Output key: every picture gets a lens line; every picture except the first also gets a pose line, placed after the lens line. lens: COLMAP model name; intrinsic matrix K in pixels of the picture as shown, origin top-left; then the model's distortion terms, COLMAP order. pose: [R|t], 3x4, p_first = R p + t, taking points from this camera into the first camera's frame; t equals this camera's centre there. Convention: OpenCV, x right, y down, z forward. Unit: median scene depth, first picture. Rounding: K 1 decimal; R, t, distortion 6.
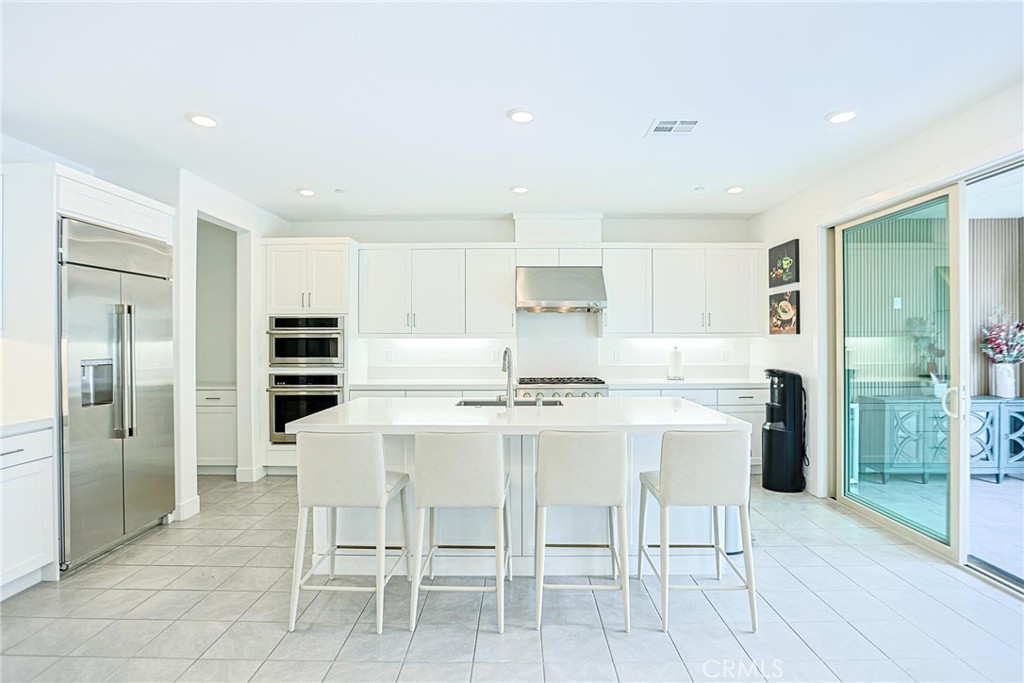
lens RADIAL K [[494.1, 0, 510.5], [0, 494.1, 338.1], [0, 0, 1]] dist [-0.017662, 0.001072]
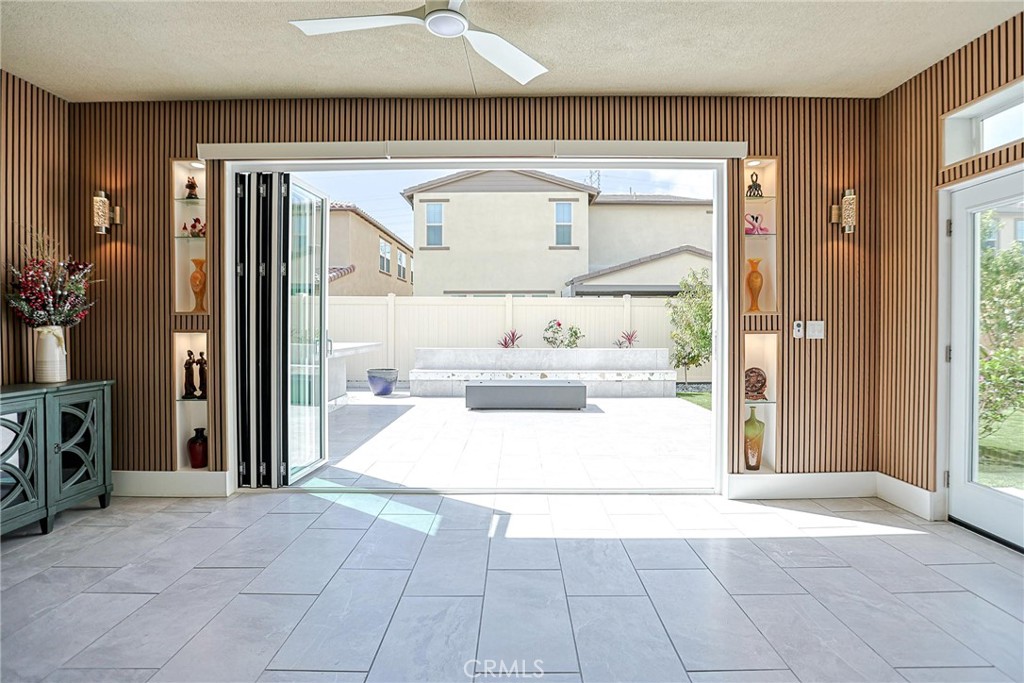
lens RADIAL K [[494.1, 0, 533.8], [0, 494.1, 330.3], [0, 0, 1]] dist [-0.017662, 0.001072]
pose [[-0.039183, -0.011374, 0.999167, 0.414902], [0.000299, 0.999935, 0.011394, 0.053028], [-0.999232, 0.000745, -0.039177, 0.447504]]
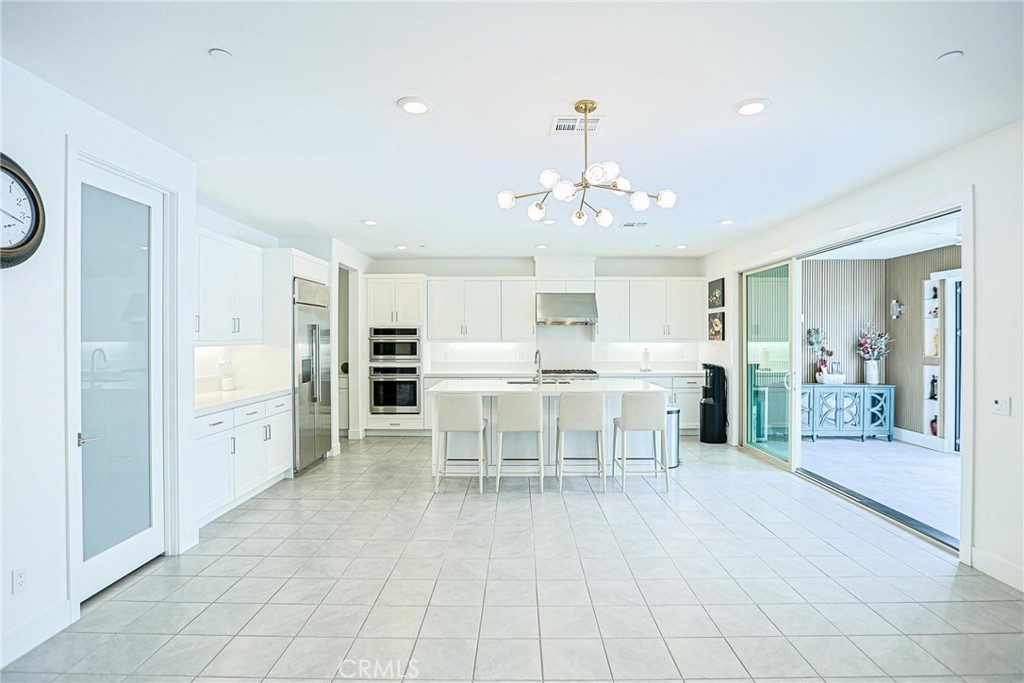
lens RADIAL K [[494.1, 0, 511.4], [0, 494.1, 335.6], [0, 0, 1]] dist [-0.017662, 0.001072]
pose [[0.999977, 0.002105, 0.006514, -0.075521], [-0.002093, 0.999996, -0.001829, -0.018463], [-0.006518, 0.001816, 0.999977, -0.484641]]
